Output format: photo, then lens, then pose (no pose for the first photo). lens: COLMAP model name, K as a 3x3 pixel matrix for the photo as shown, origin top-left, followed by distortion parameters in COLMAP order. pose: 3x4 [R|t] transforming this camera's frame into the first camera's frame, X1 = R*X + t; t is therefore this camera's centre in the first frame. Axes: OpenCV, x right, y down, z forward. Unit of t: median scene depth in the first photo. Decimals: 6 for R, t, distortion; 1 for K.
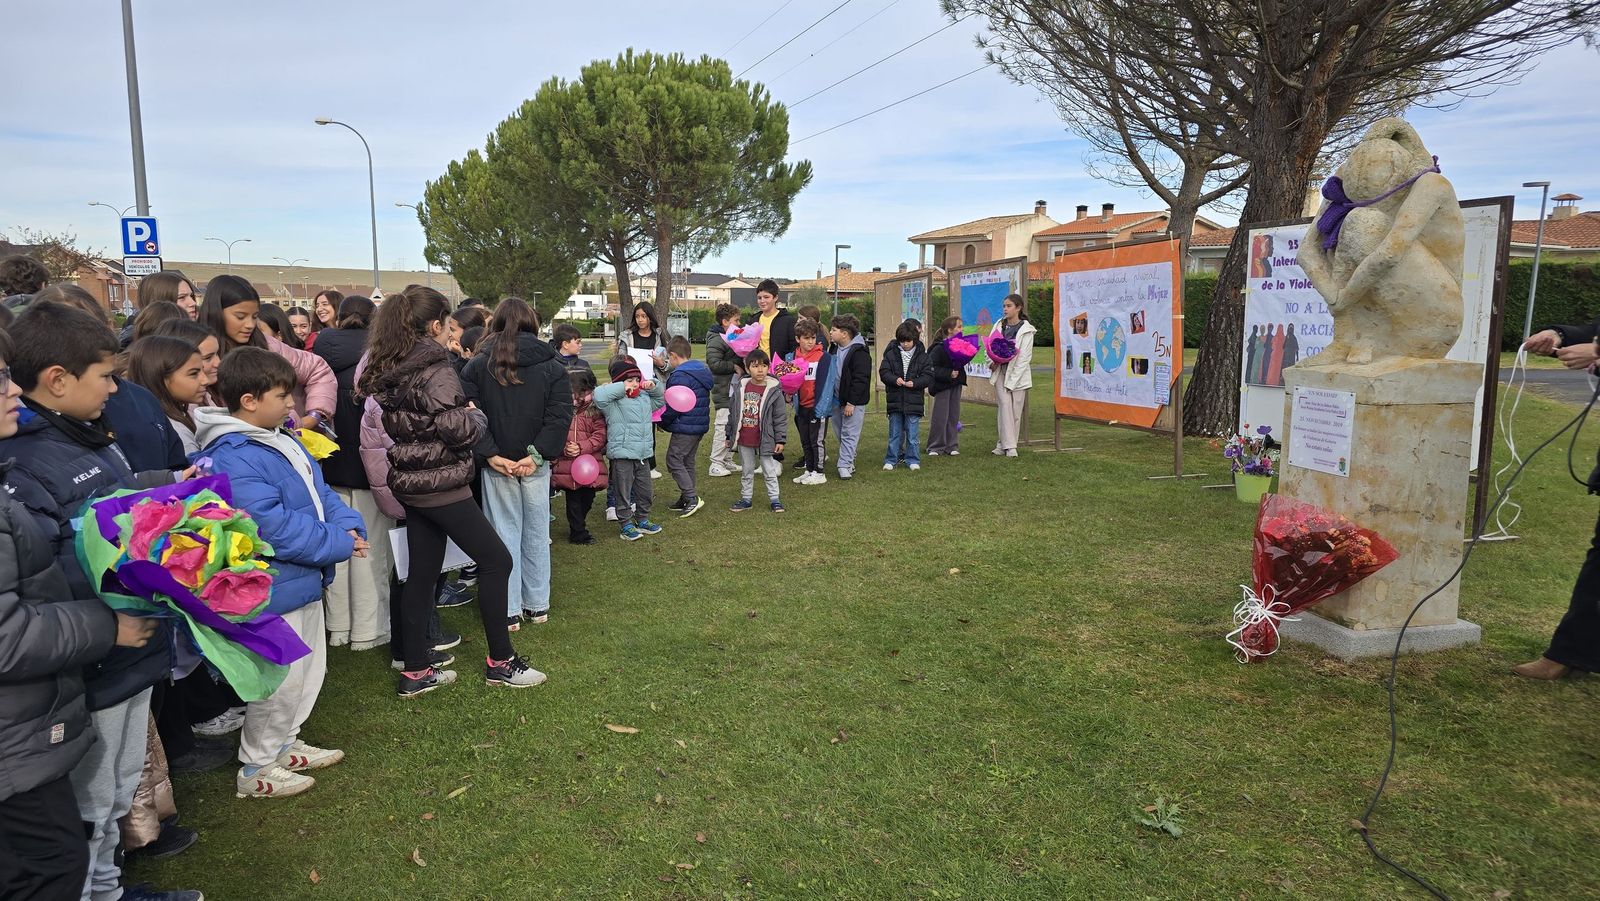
lens RADIAL K [[1071.4, 0, 778.0], [0, 1071.4, 452.0], [0, 0, 1]] dist [0.064778, -0.051783]
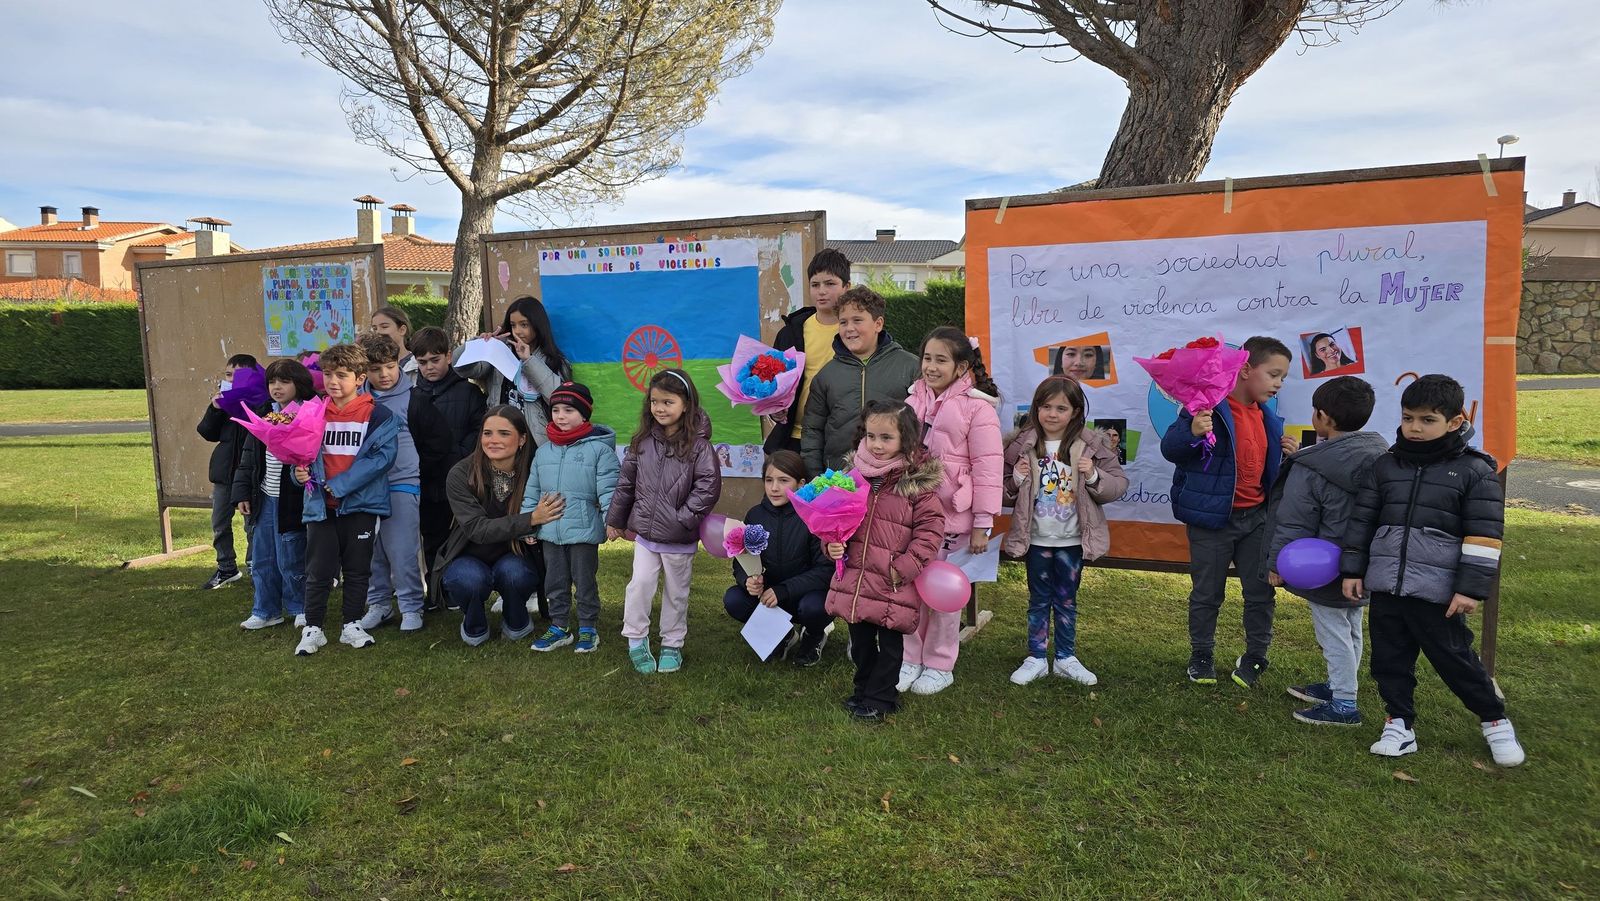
lens RADIAL K [[1081.7, 0, 790.4], [0, 1081.7, 448.9], [0, 0, 1]] dist [0.075952, -0.093988]
pose [[0.618281, -0.073076, 0.782553, -0.169316], [0.099304, 0.994952, 0.014452, -0.103604], [-0.779659, 0.068775, 0.622417, 0.845977]]
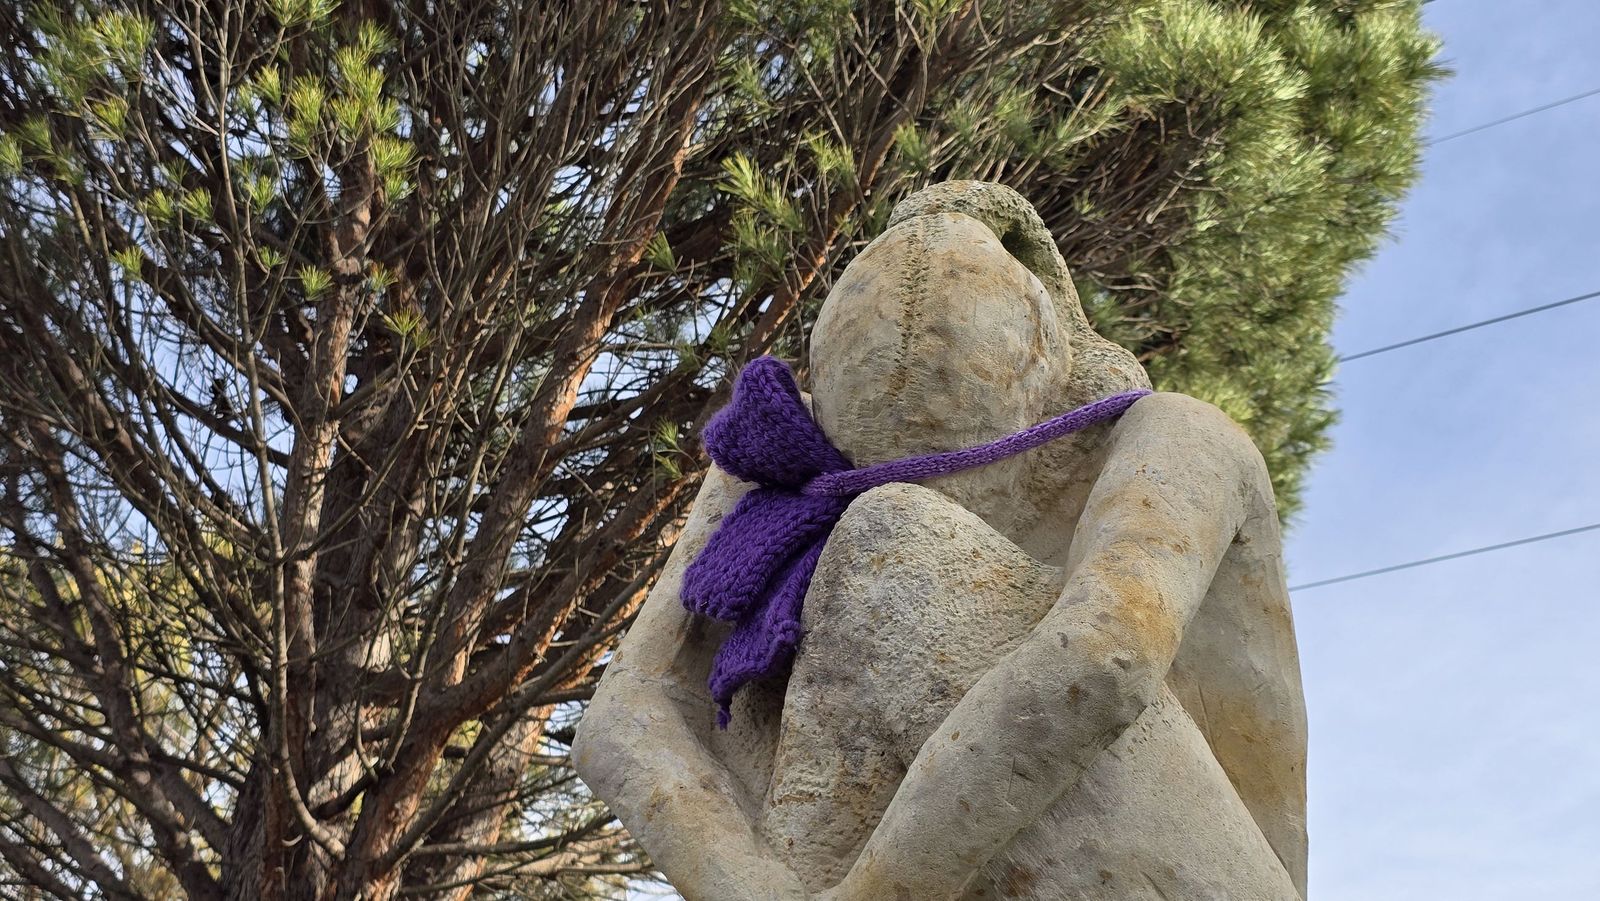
lens RADIAL K [[2114.0, 0, 765.4], [0, 2114.0, 449.3], [0, 0, 1]] dist [0.185013, -0.014535]
pose [[0.778966, 0.336013, 0.529440, 0.132046], [0.029475, 0.823760, -0.566172, -0.005380], [-0.626373, 0.456634, 0.631777, 0.328328]]
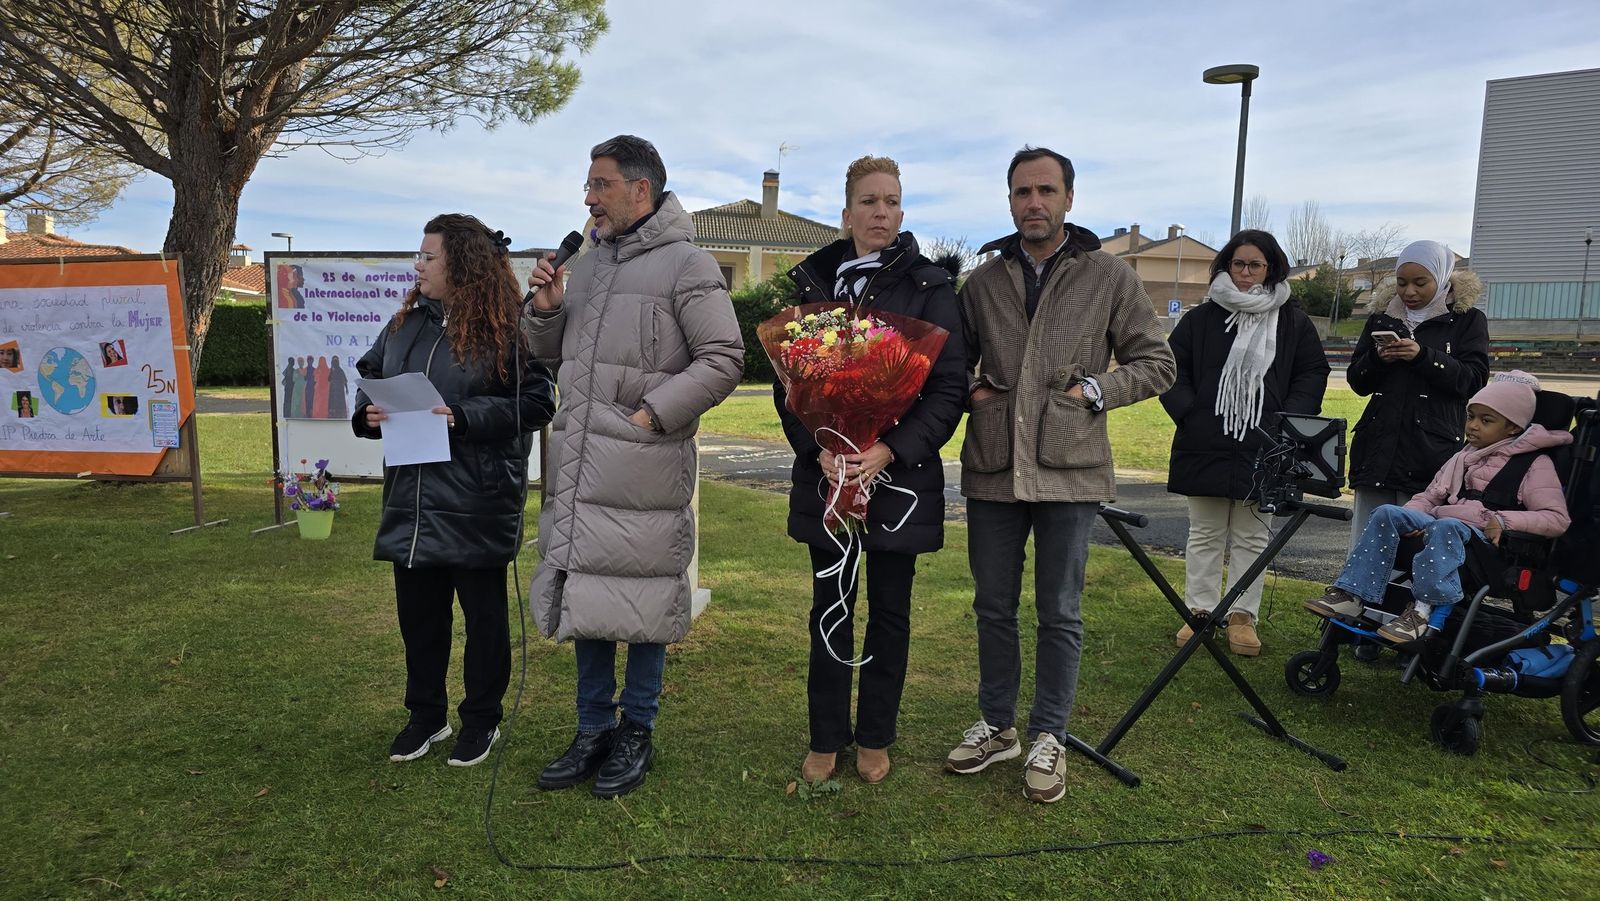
lens RADIAL K [[1073.1, 0, 781.6], [0, 1073.1, 454.4], [0, 0, 1]] dist [0.053949, -0.044059]
pose [[0.453248, -0.078460, 0.887925, -0.182237], [0.106622, 0.993739, 0.033384, -0.013749], [-0.884985, 0.079541, 0.458776, 0.145903]]
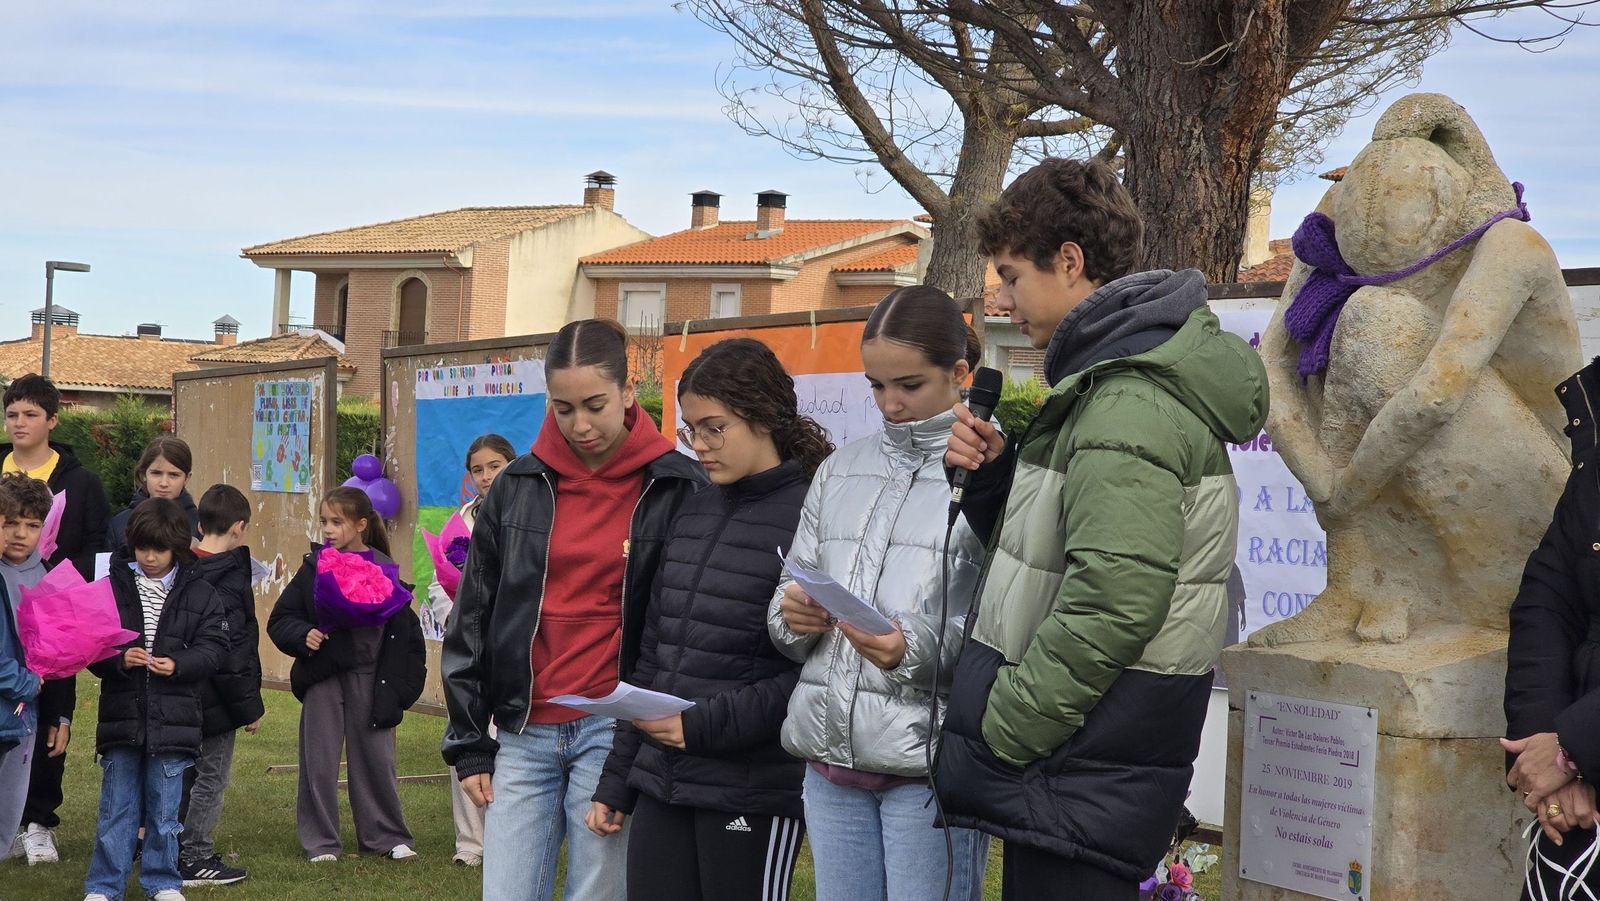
lens RADIAL K [[3042.8, 0, 745.1], [0, 3042.8, 446.3], [0, 0, 1]] dist [0.005511, 0.494774]
pose [[0.958606, 0.036252, 0.282419, -0.022752], [0.001315, 0.991288, -0.131709, 0.000445], [-0.284734, 0.126628, 0.950206, -0.037994]]
